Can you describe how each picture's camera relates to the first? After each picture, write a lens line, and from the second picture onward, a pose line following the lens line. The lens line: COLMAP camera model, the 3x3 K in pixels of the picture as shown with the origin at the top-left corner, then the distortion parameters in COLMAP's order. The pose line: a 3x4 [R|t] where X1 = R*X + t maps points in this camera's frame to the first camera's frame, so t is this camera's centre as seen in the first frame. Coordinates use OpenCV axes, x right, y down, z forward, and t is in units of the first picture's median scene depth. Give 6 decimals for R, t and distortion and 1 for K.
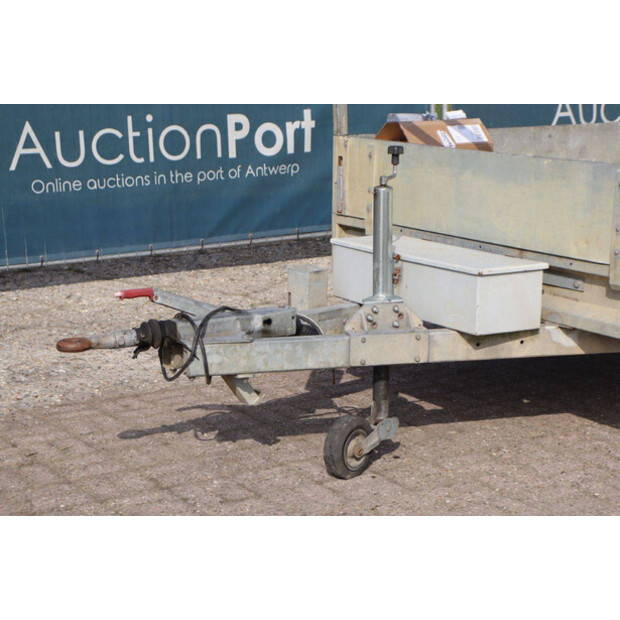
lens RADIAL K [[1455.2, 0, 310.0], [0, 1455.2, 310.0], [0, 0, 1]] dist [0.416461, 0.229651]
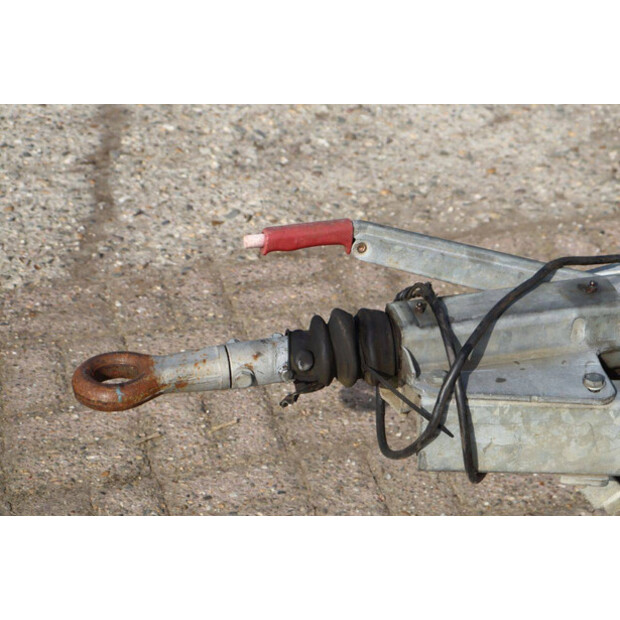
lens RADIAL K [[1455.2, 0, 310.0], [0, 1455.2, 310.0], [0, 0, 1]] dist [0.416461, 0.229651]
pose [[0.946817, 0.157428, -0.280632, -0.010055], [-0.054444, 0.937947, 0.342478, -0.113149], [0.317134, -0.308985, 0.896635, 0.619560]]
